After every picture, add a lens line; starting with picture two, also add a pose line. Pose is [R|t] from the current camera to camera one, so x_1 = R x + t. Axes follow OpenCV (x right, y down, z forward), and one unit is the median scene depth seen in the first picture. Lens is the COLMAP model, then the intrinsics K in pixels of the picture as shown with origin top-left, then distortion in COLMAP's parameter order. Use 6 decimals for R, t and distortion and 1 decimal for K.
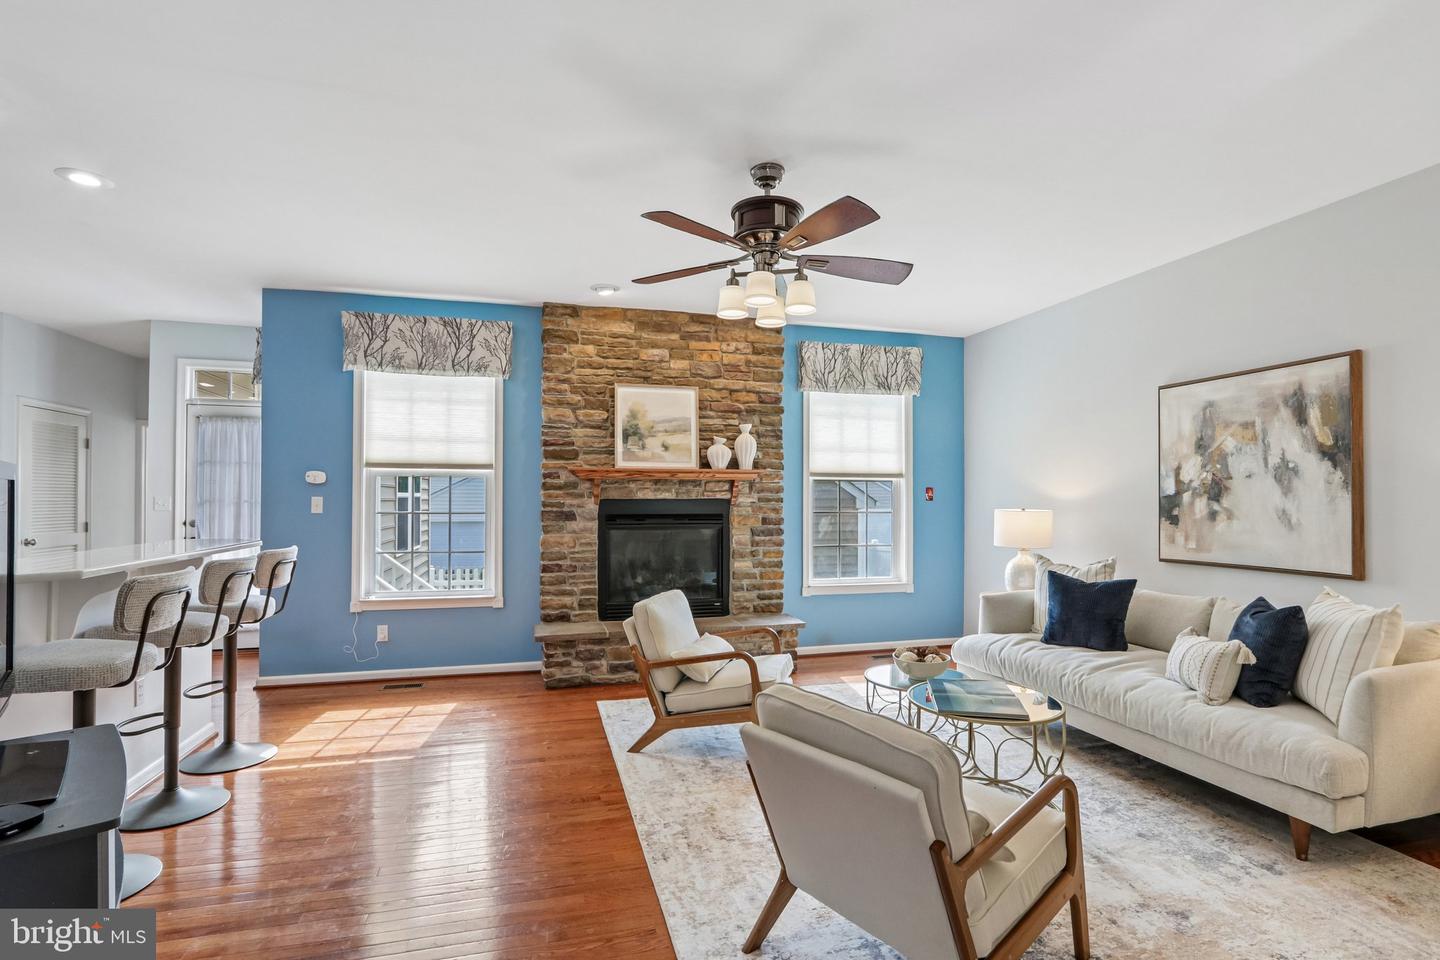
lens RADIAL K [[682.7, 0, 722.0], [0, 682.7, 493.9], [0, 0, 1]] dist [-0.017442, 0.003720]
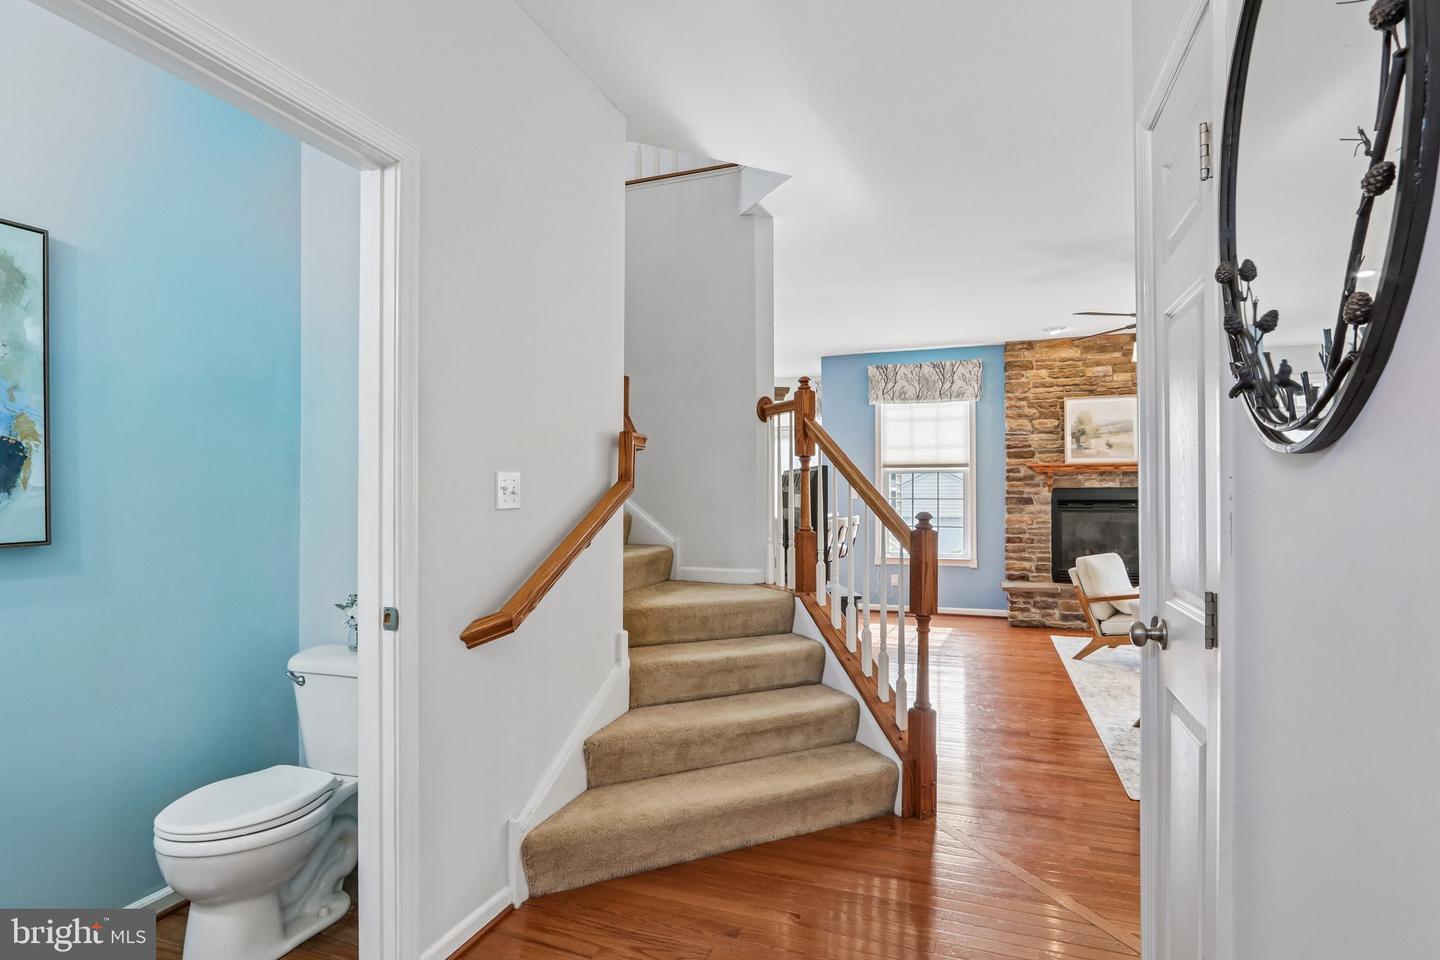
lens RADIAL K [[723.2, 0, 716.4], [0, 723.2, 491.0], [0, 0, 1]] dist [-0.017925, 0.000314]
pose [[0.812729, -0.008187, -0.582585, 0.099154], [0.007815, 0.999965, -0.003149, 0.012952], [0.582590, -0.001994, 0.812764, -0.484461]]
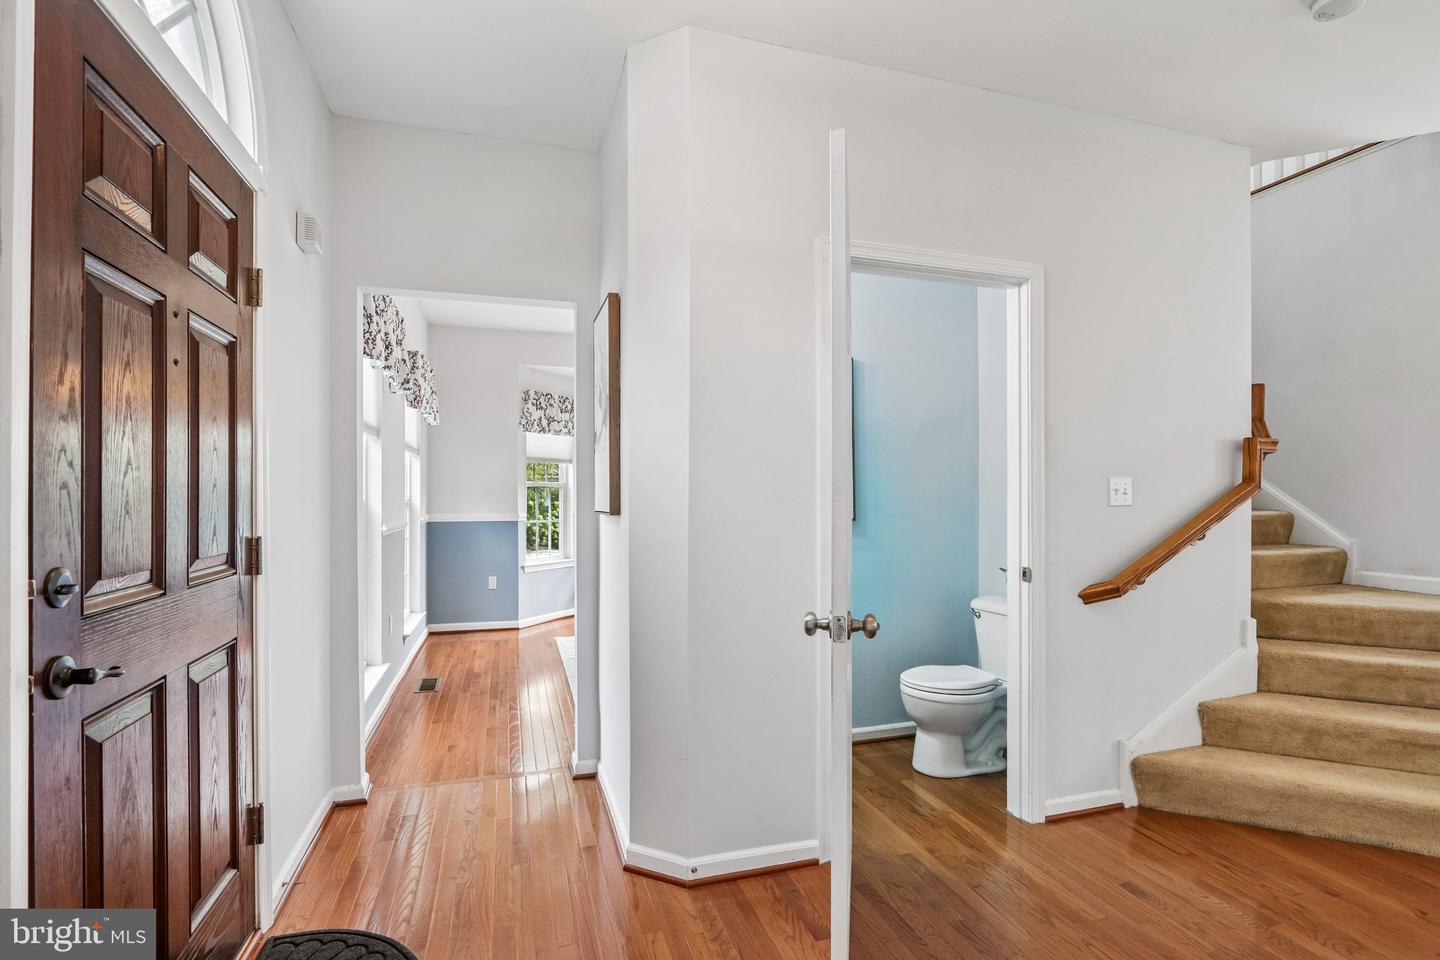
lens RADIAL K [[682.7, 0, 719.2], [0, 682.7, 483.0], [0, 0, 1]] dist [-0.017442, 0.003720]
pose [[0.032843, -0.018922, -0.999281, 0.280665], [0.006582, 0.999803, -0.018715, 0.011375], [0.999439, -0.005963, 0.032961, -0.543630]]
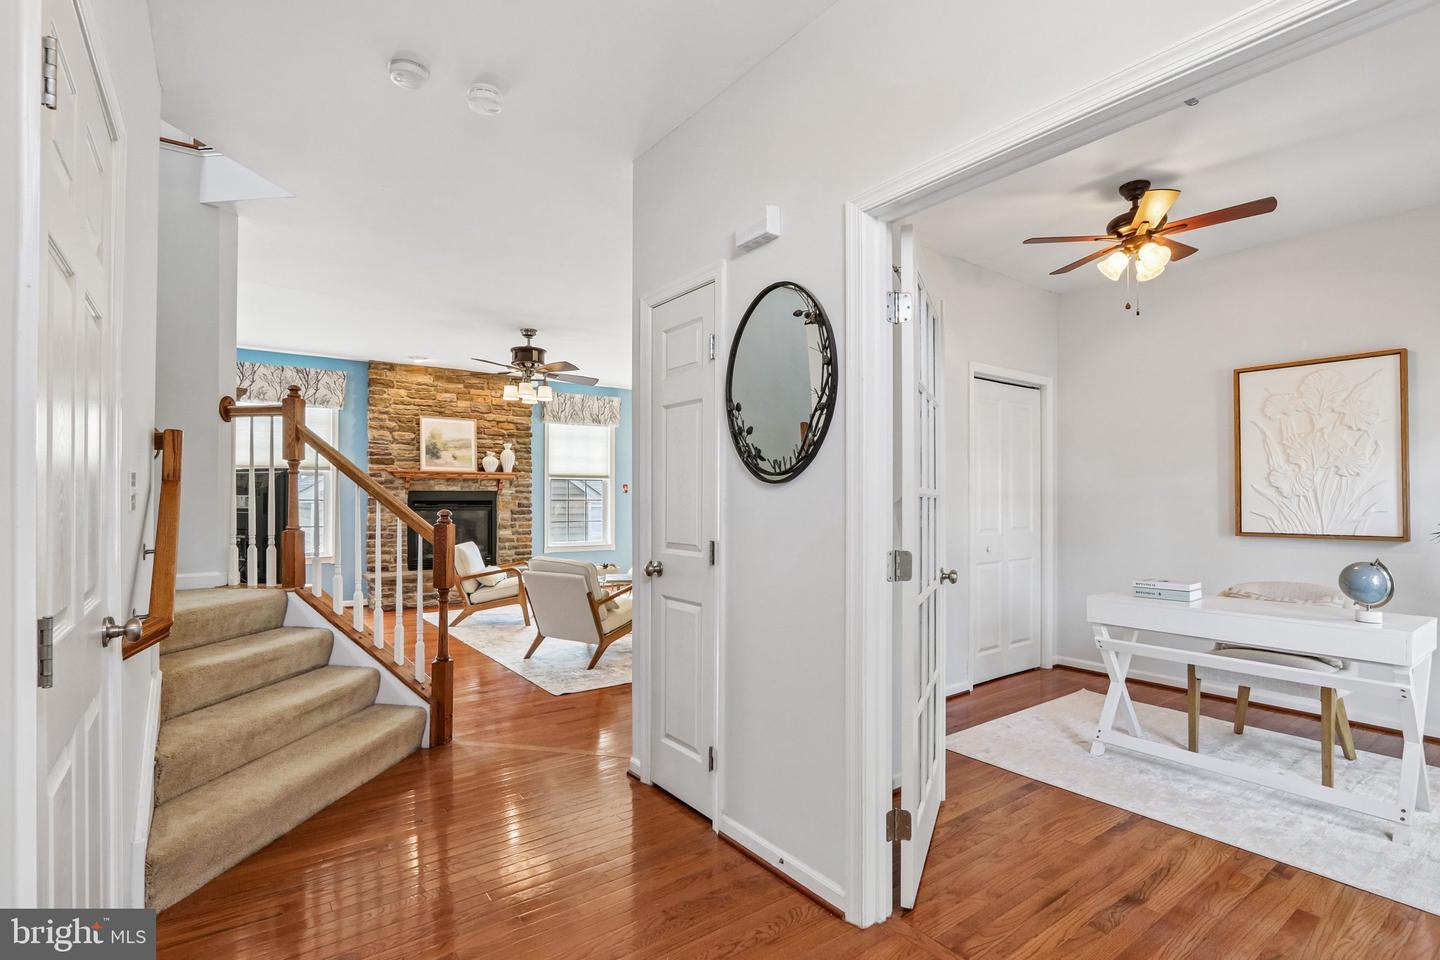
lens RADIAL K [[682.7, 0, 717.7], [0, 682.7, 494.0], [0, 0, 1]] dist [-0.017442, 0.003720]
pose [[0.932206, 0.000756, 0.361929, -0.087252], [-0.001680, 0.999996, 0.002239, 0.010708], [-0.361925, -0.002695, 0.932203, -0.678962]]
